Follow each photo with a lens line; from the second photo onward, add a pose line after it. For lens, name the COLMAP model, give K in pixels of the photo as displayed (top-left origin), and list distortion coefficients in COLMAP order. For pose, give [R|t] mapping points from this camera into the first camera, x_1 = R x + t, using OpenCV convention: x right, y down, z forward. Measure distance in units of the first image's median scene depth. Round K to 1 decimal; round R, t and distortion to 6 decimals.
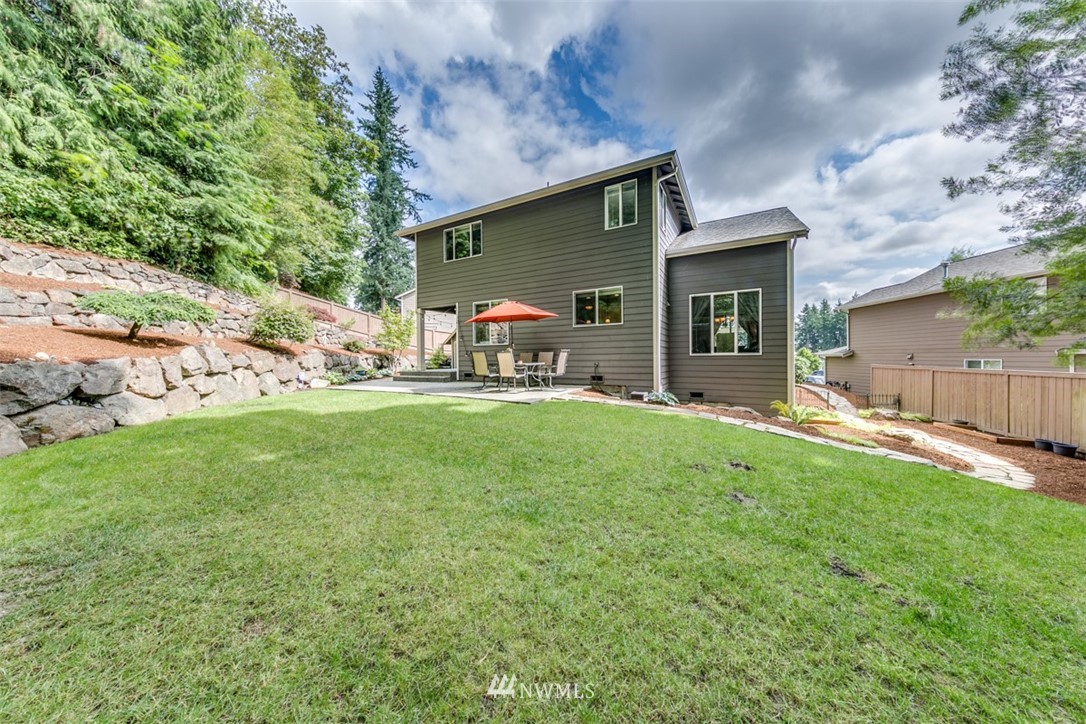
lens RADIAL K [[343.2, 0, 543.5], [0, 343.2, 363.1], [0, 0, 1]] dist [0.003496, -0.000319]
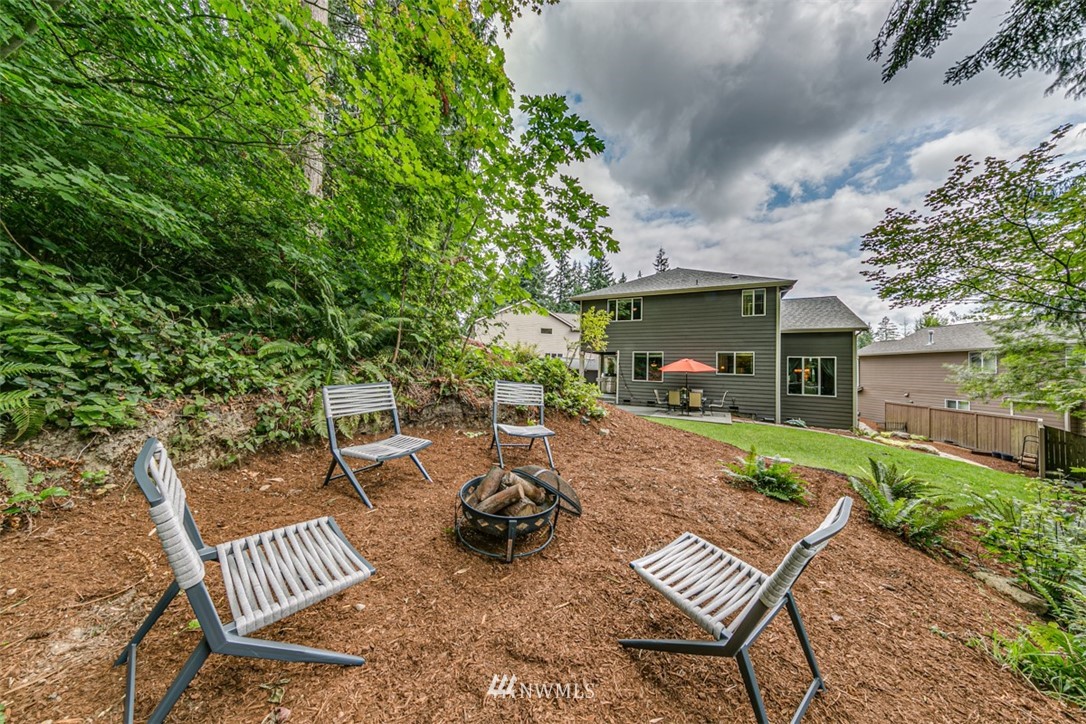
lens RADIAL K [[343.2, 0, 545.9], [0, 343.2, 361.2], [0, 0, 1]] dist [0.003496, -0.000319]
pose [[0.997880, 0.037077, 0.053492, -0.698276], [-0.034884, 0.998535, -0.041366, -0.065204], [-0.054947, 0.039412, 0.997711, -0.473555]]
